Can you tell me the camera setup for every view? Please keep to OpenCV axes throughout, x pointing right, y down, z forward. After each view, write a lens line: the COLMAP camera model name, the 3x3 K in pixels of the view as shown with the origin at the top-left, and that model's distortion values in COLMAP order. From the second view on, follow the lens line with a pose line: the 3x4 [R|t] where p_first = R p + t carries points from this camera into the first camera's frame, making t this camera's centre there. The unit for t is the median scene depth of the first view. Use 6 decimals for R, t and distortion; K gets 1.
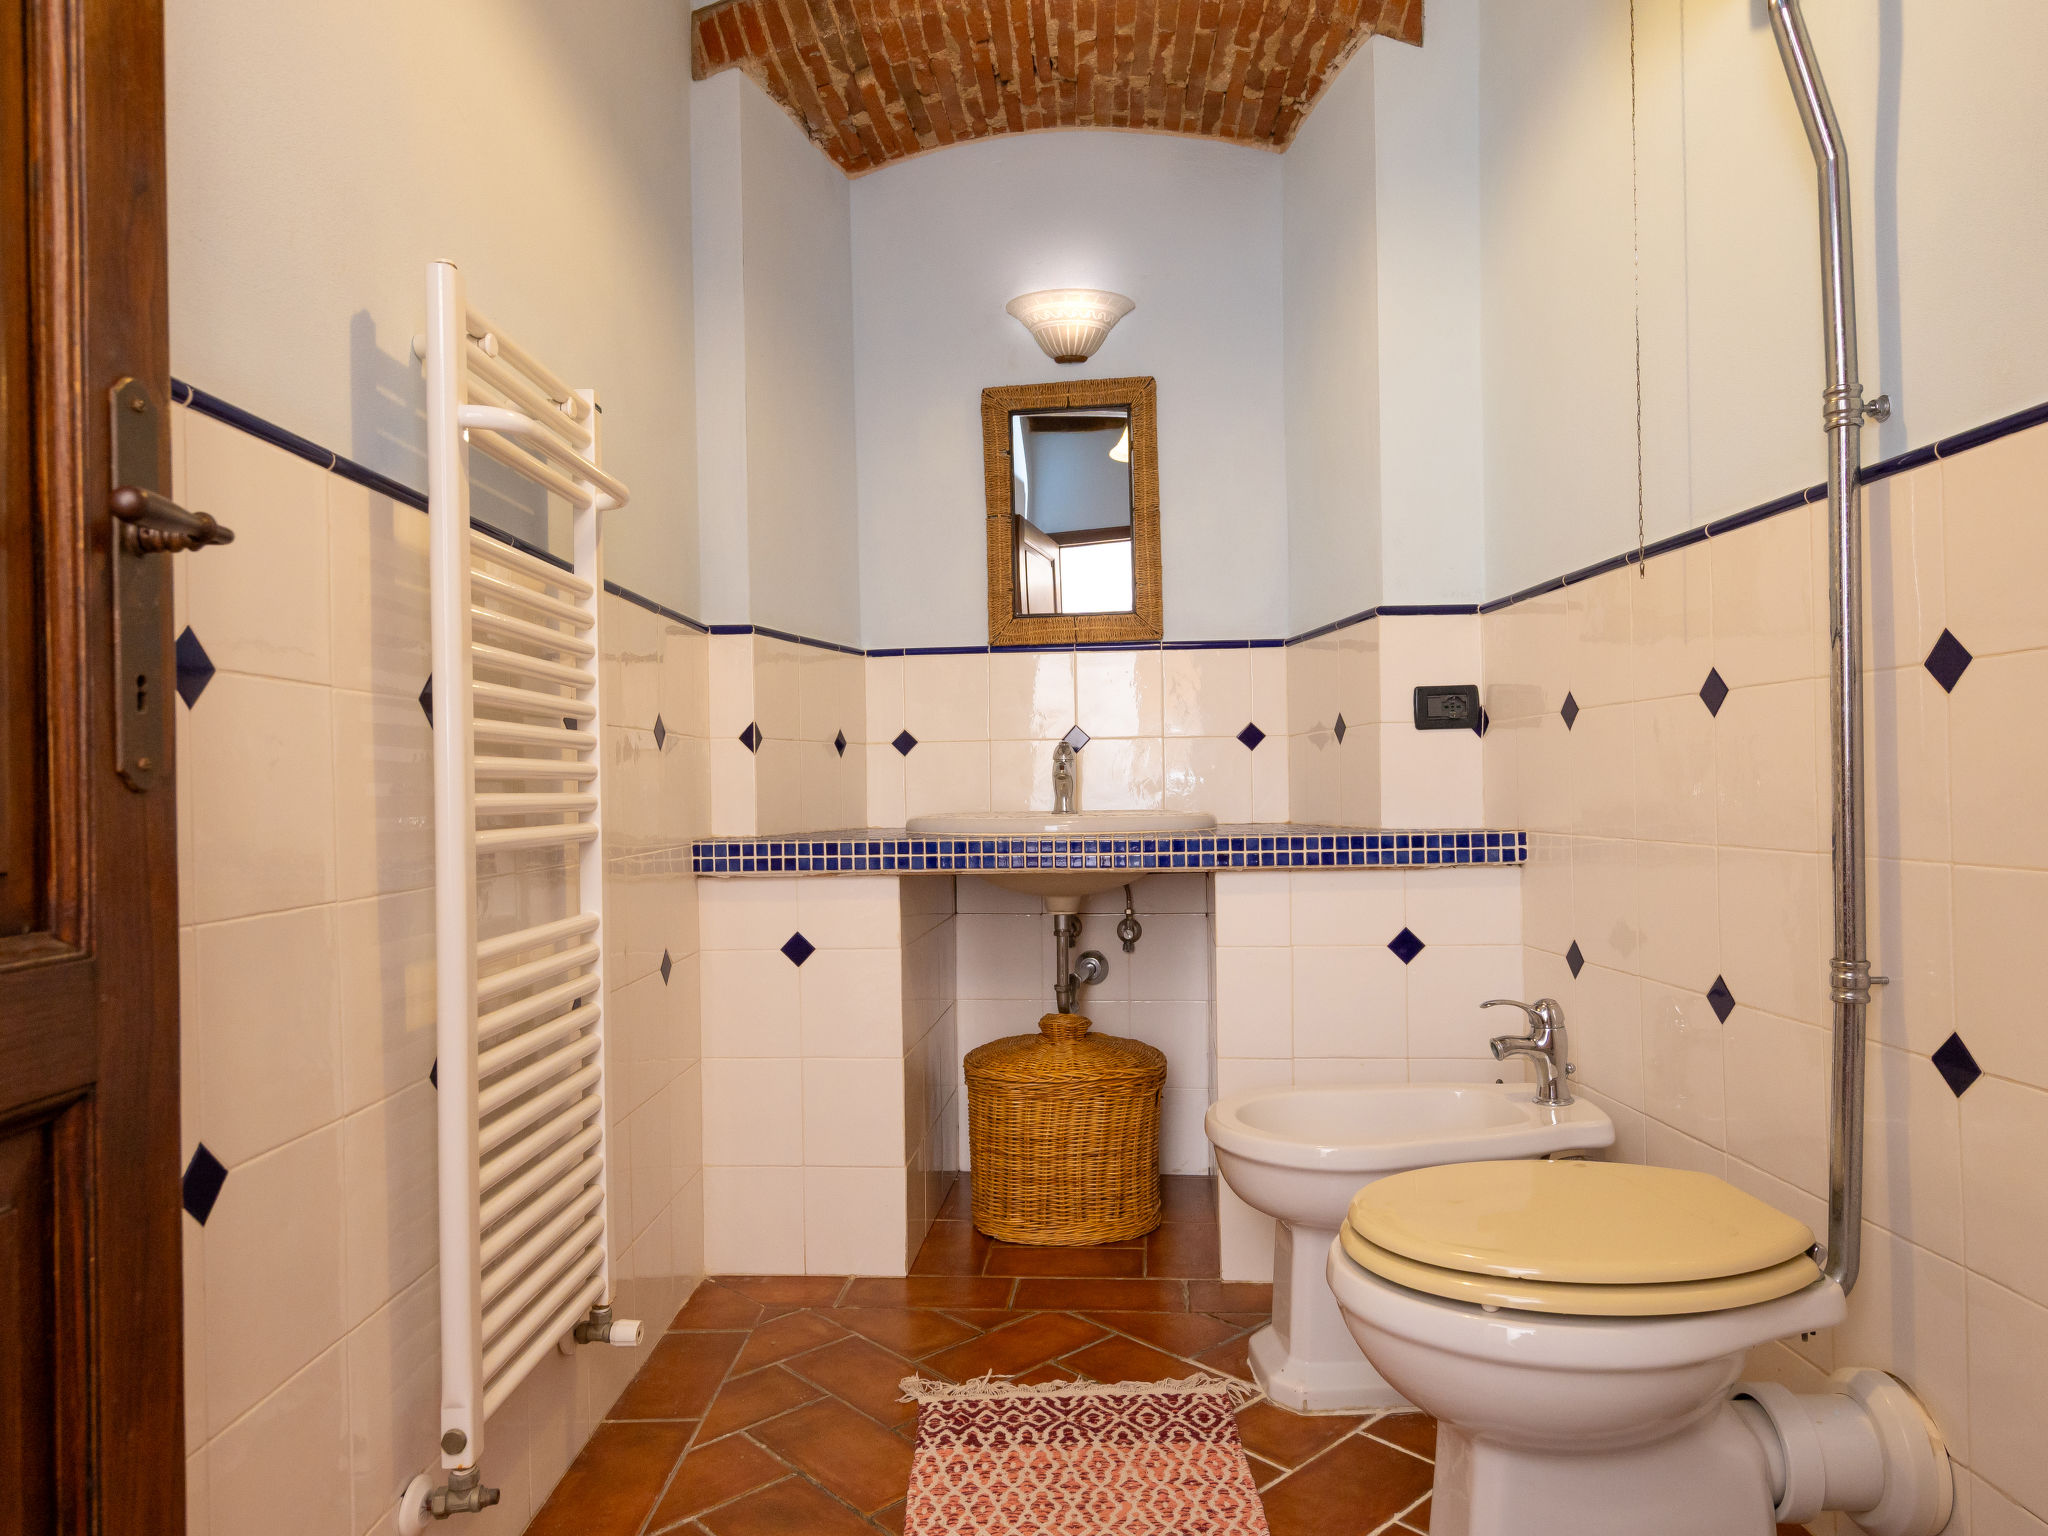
lens RADIAL K [[1263.4, 0, 1029.5], [0, 1263.4, 783.9], [0, 0, 1]] dist [0.005142, -0.001105]
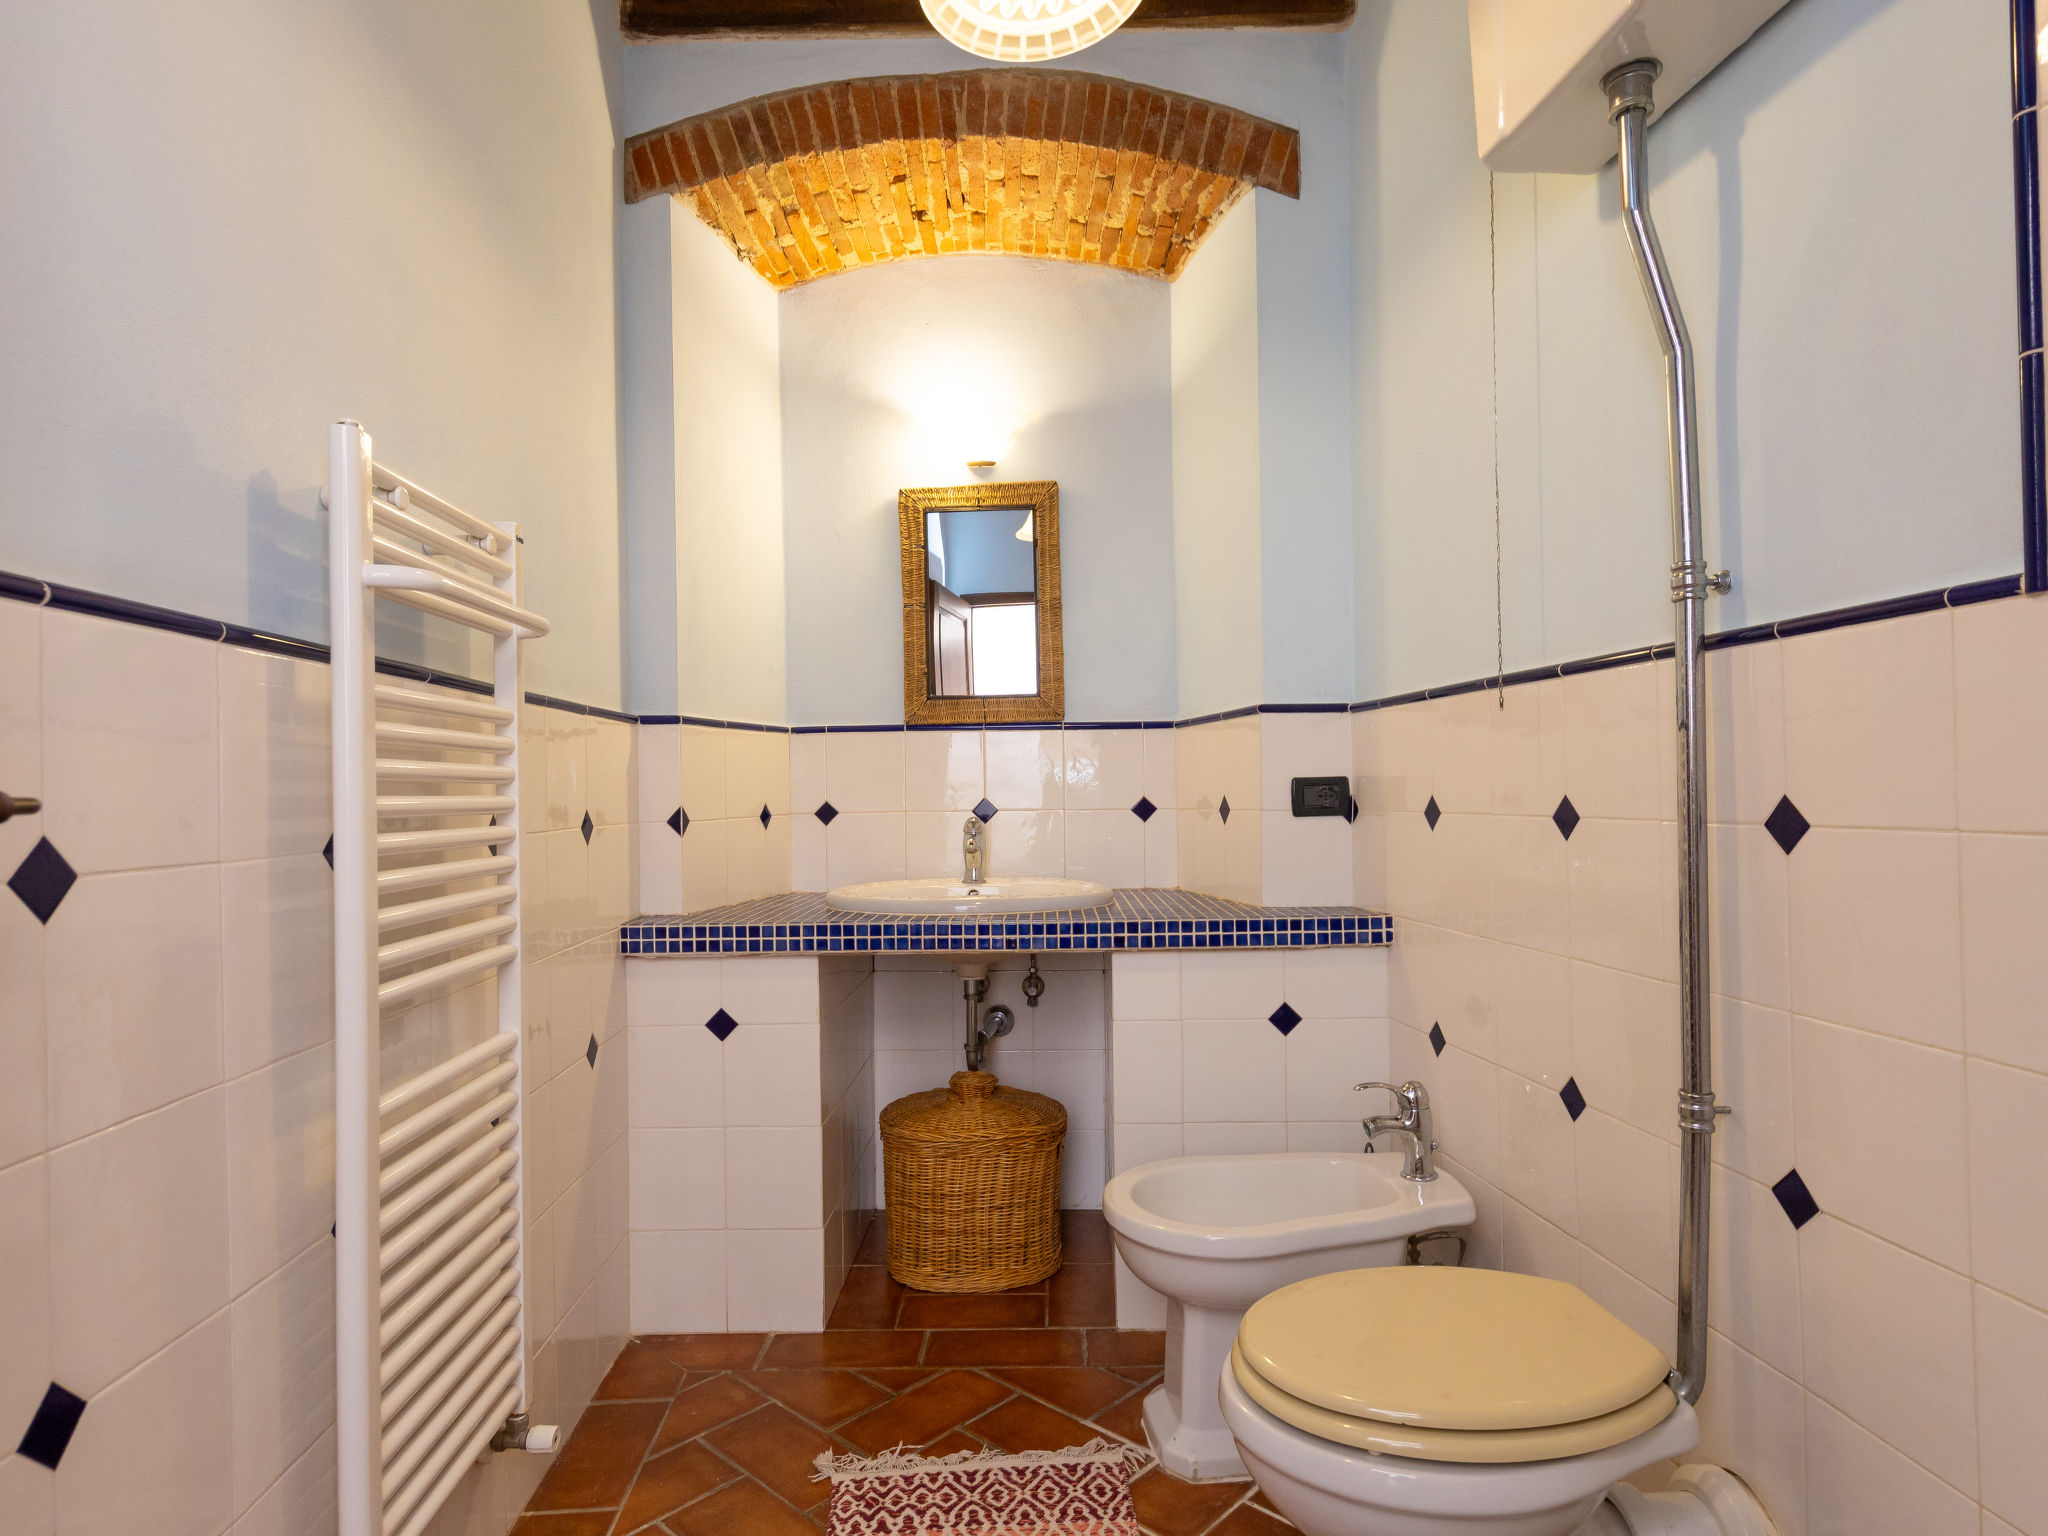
lens RADIAL K [[1104.2, 0, 1019.5], [0, 1104.2, 770.6], [0, 0, 1]] dist [0.004470, -0.000799]
pose [[0.997870, 0.002822, 0.065179, 0.005511], [-0.002376, 0.999973, -0.006929, -0.079425], [-0.065197, 0.006759, 0.997850, 0.058433]]
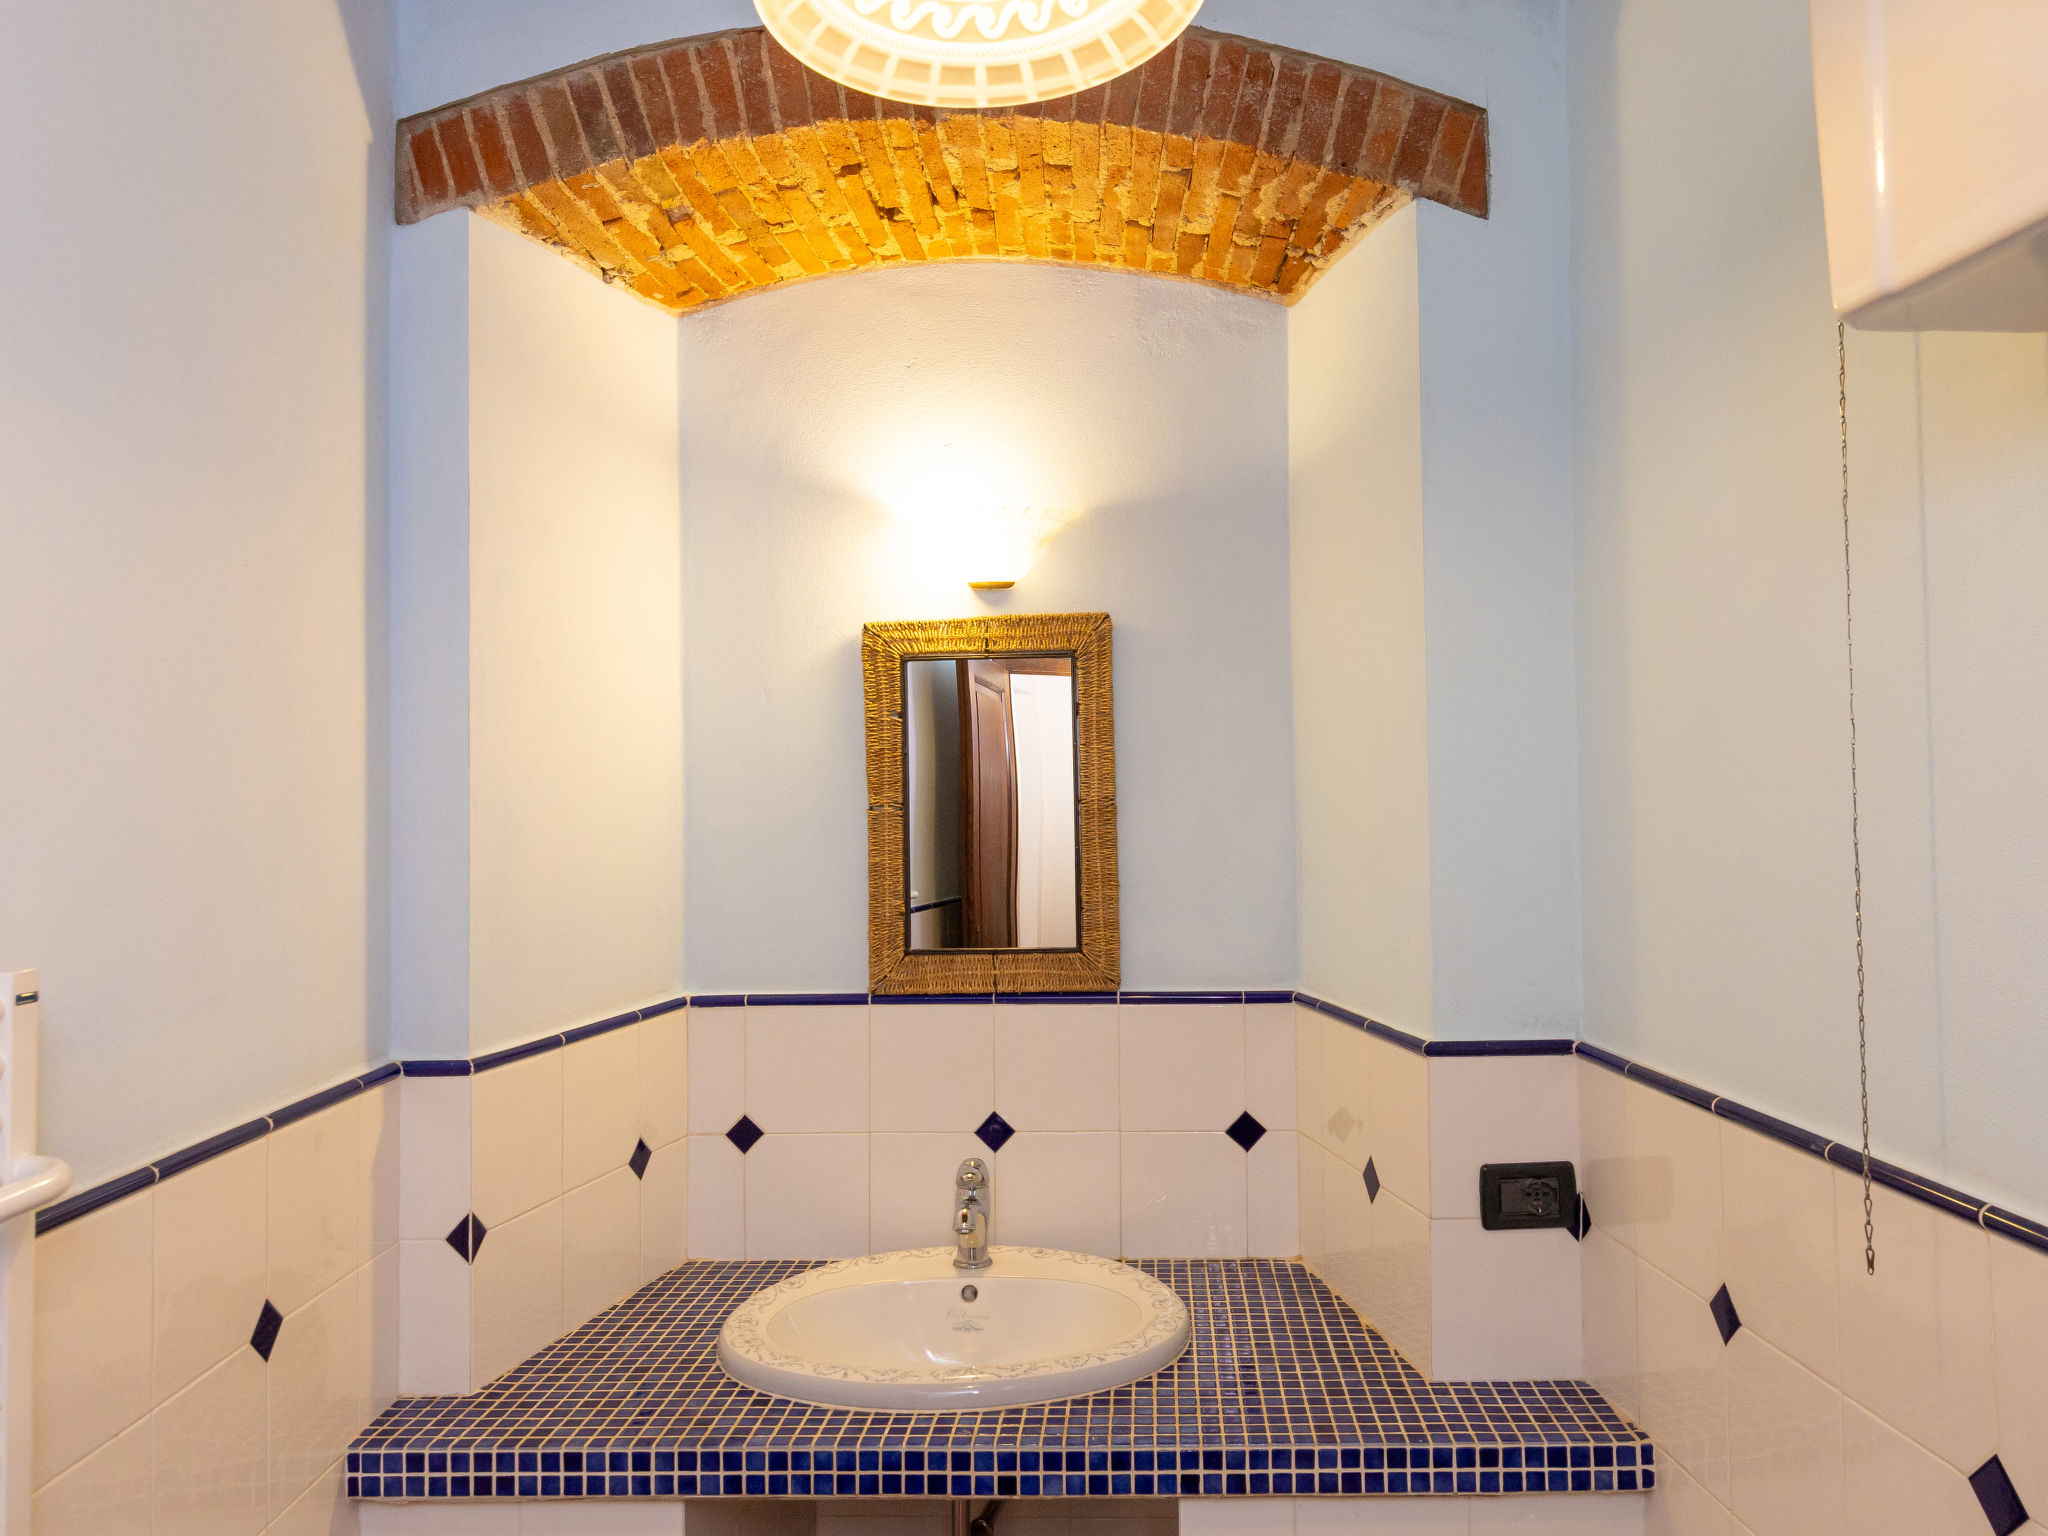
lens RADIAL K [[1404.8, 0, 1126.5], [0, 1404.8, 676.2], [0, 0, 1]] dist [0.003090, 0.003350]
pose [[0.997950, 0.006857, 0.063636, 0.072427], [-0.004746, 0.999435, -0.033272, -0.322812], [-0.063829, 0.032902, 0.997418, 0.276147]]
